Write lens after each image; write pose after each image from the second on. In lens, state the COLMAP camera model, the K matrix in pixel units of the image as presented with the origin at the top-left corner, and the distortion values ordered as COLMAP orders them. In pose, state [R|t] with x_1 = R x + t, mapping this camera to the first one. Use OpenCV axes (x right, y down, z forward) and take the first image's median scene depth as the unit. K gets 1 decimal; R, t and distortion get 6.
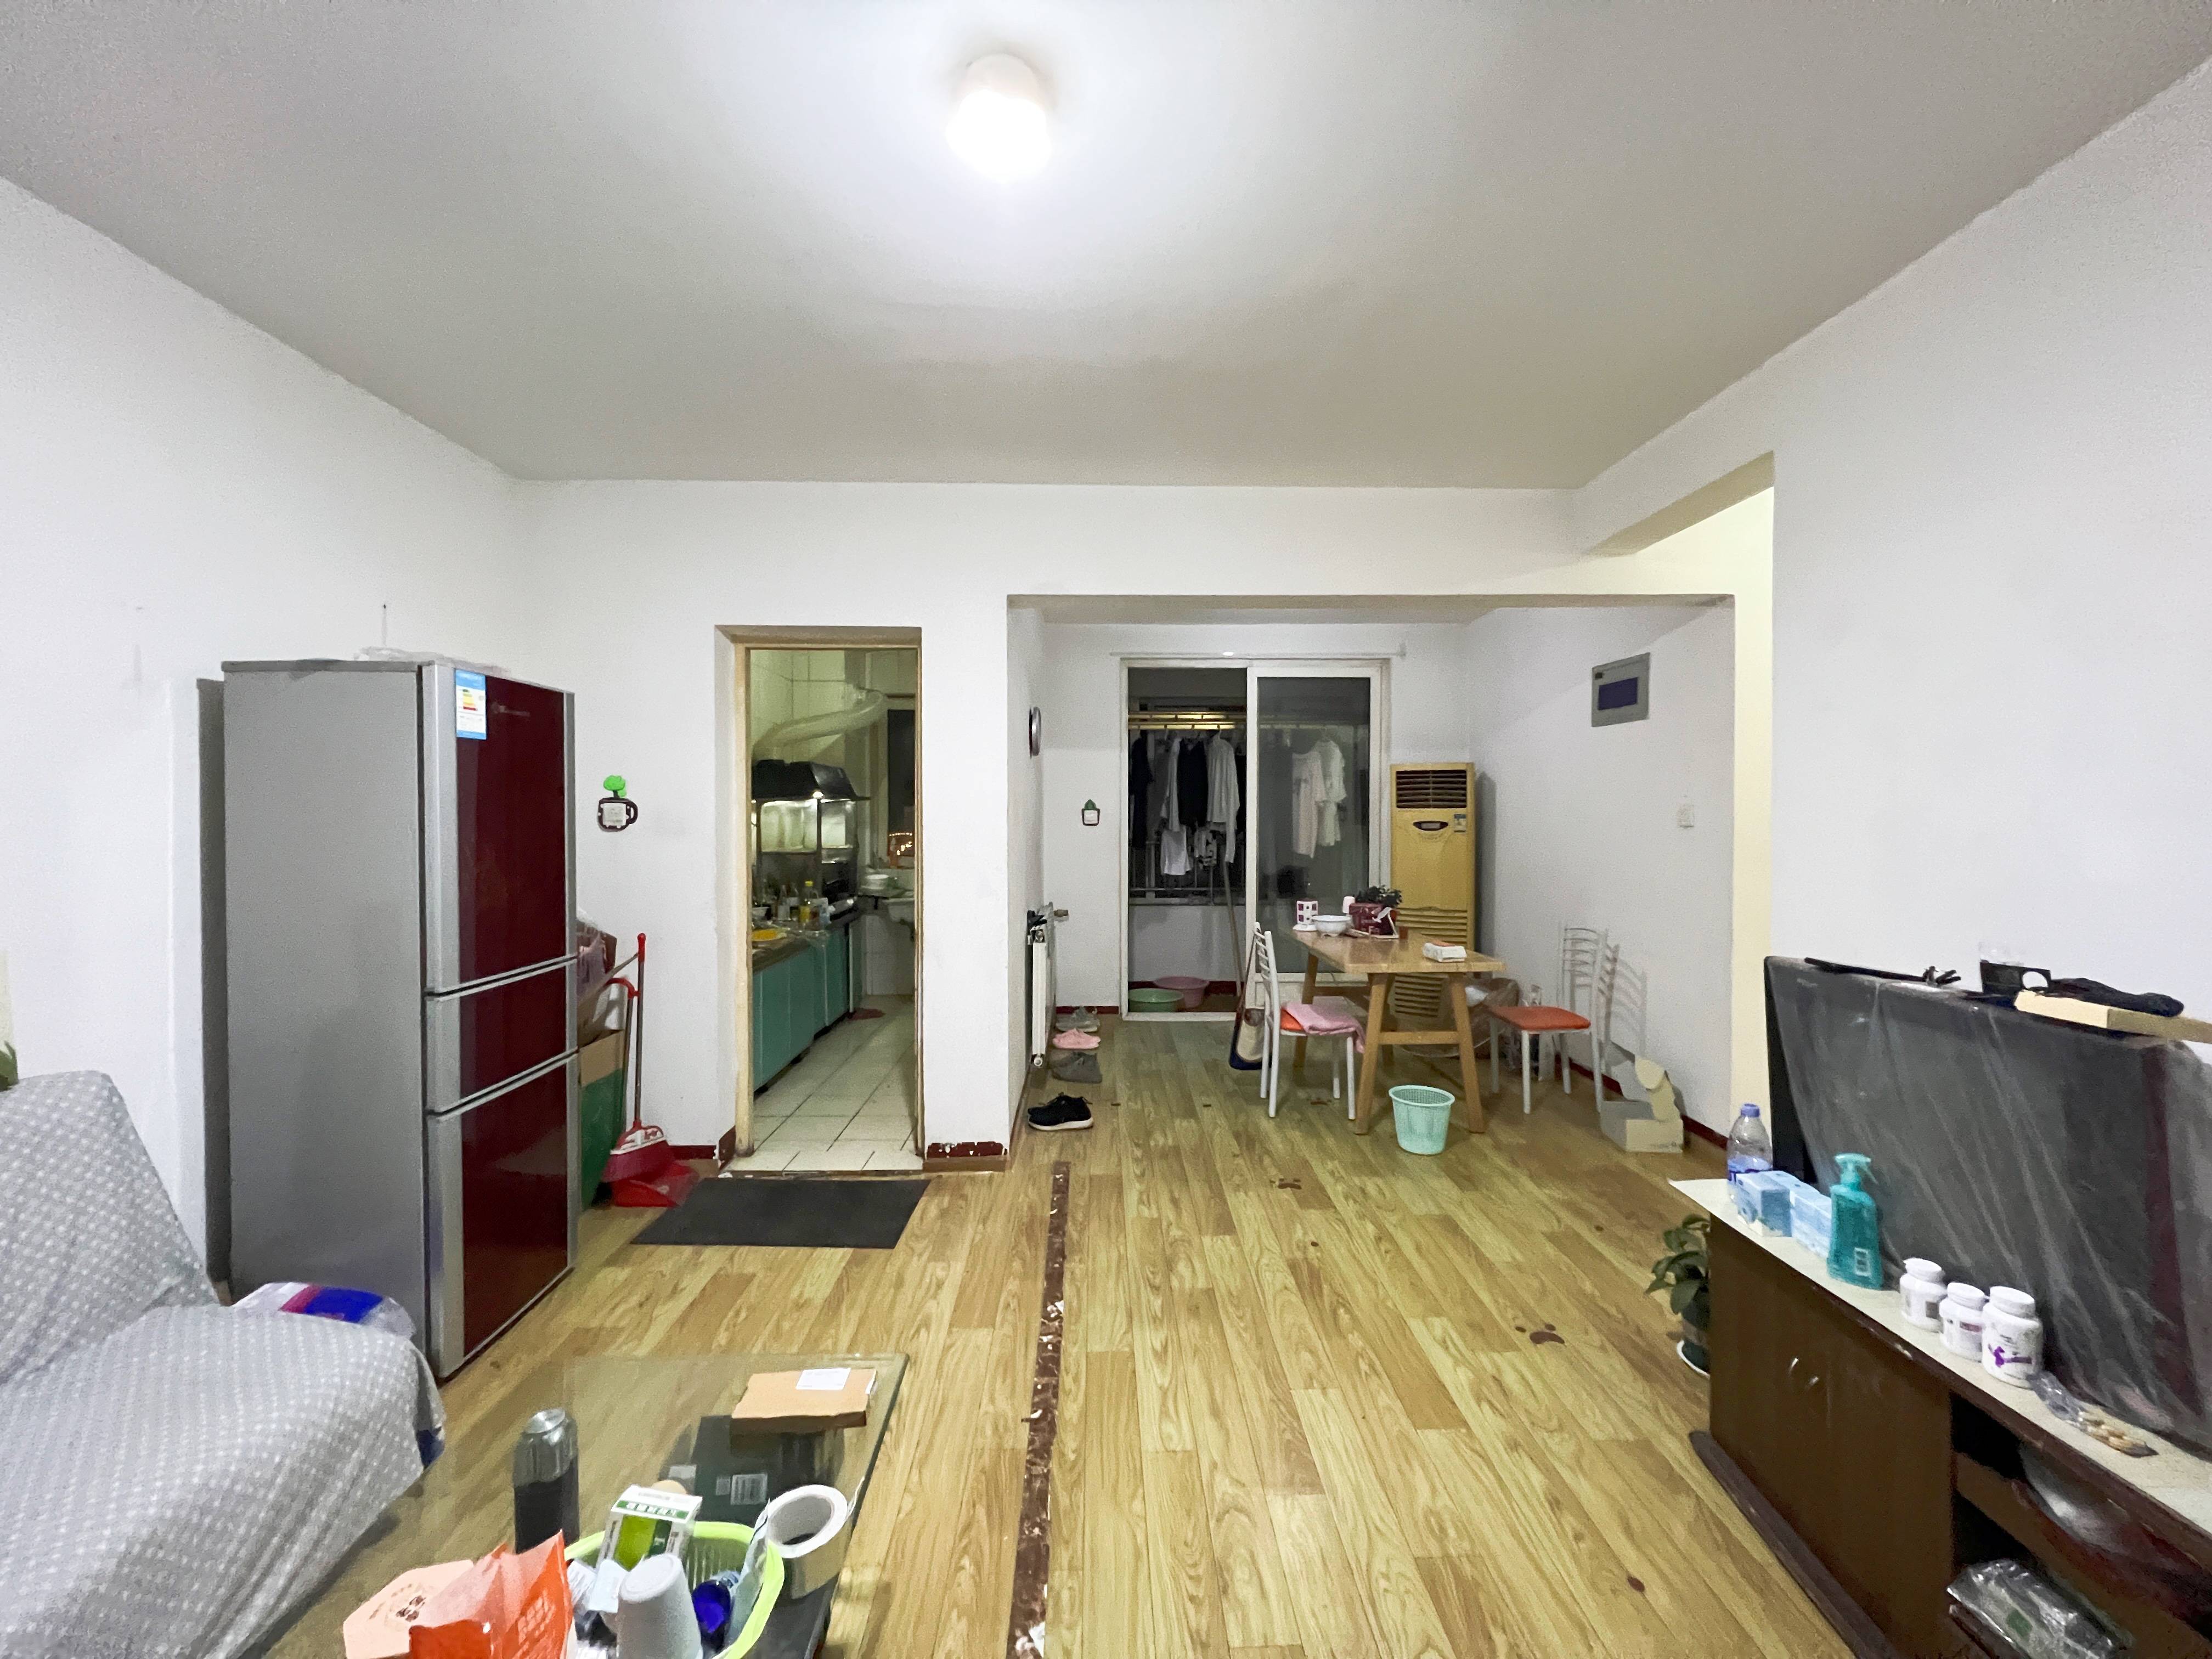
lens RADIAL K [[890.6, 0, 1105.5], [0, 890.6, 824.3], [0, 0, 1]] dist [0.002242, 0.000099]
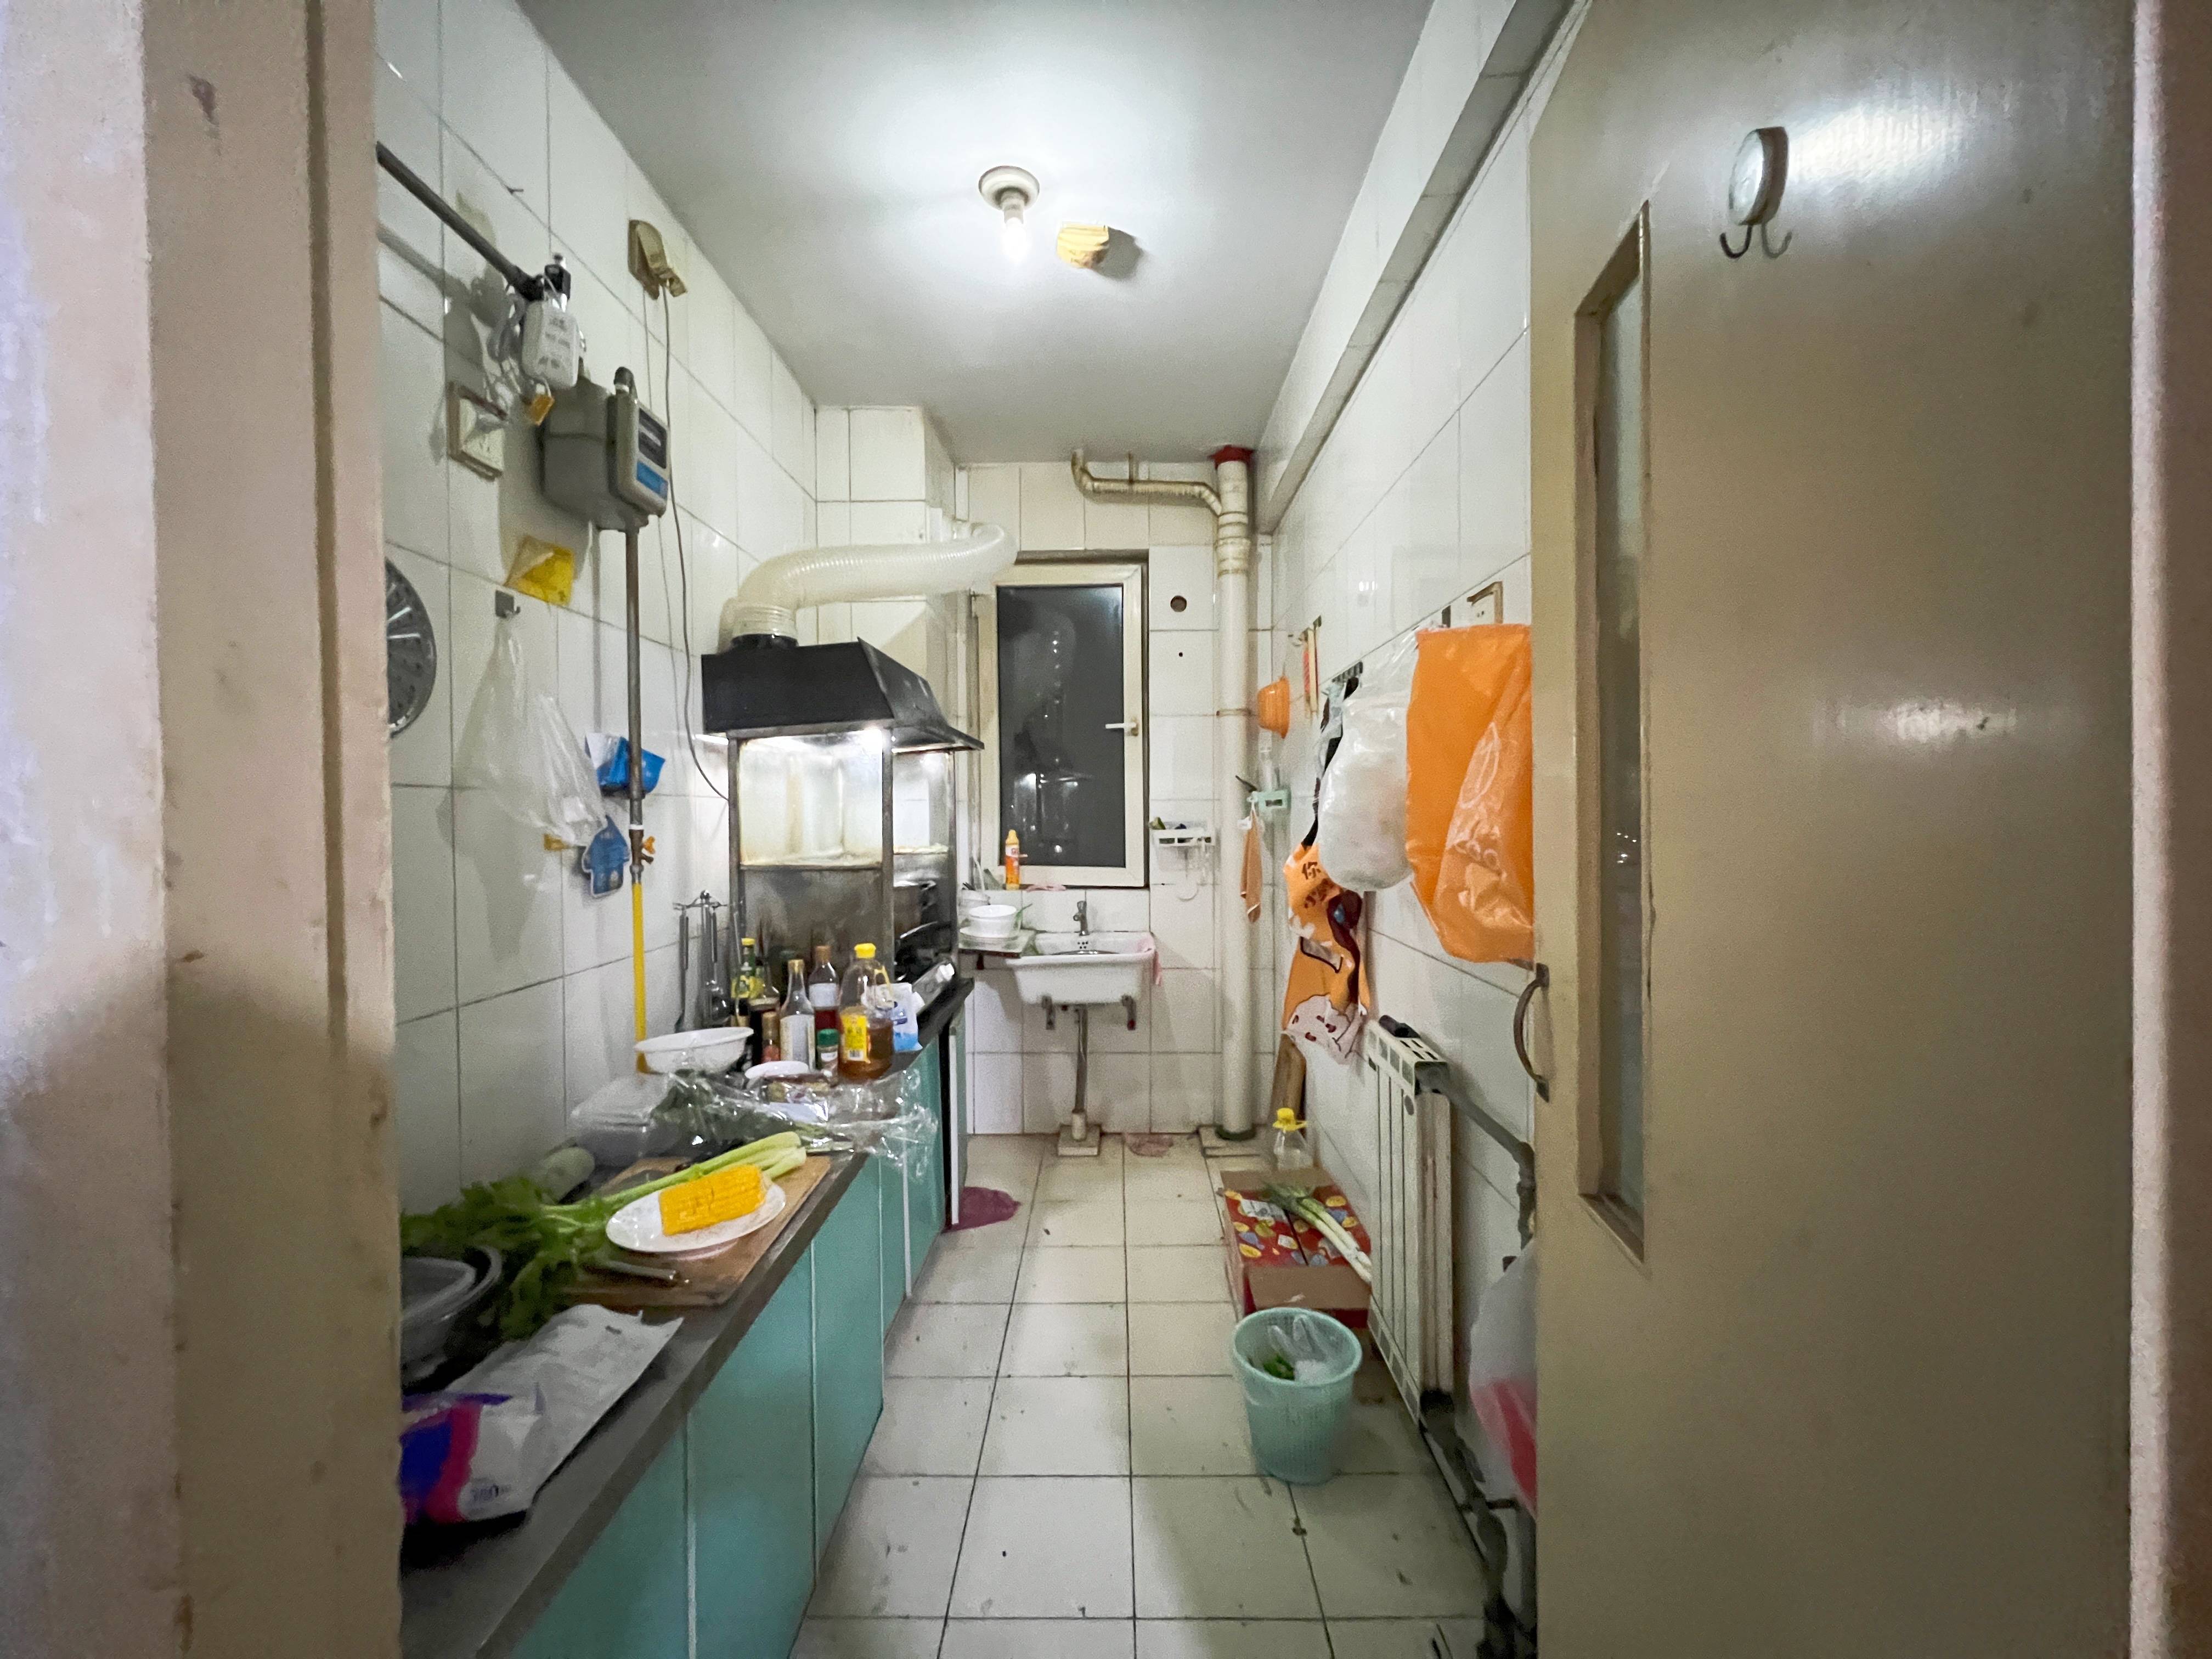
lens RADIAL K [[890.6, 0, 1105.0], [0, 890.6, 819.3], [0, 0, 1]] dist [0.002242, 0.000099]
pose [[0.999645, -0.007769, -0.025501, -0.262731], [0.007779, 0.999970, 0.000280, 0.013253], [0.025498, -0.000478, 0.999675, 0.743879]]
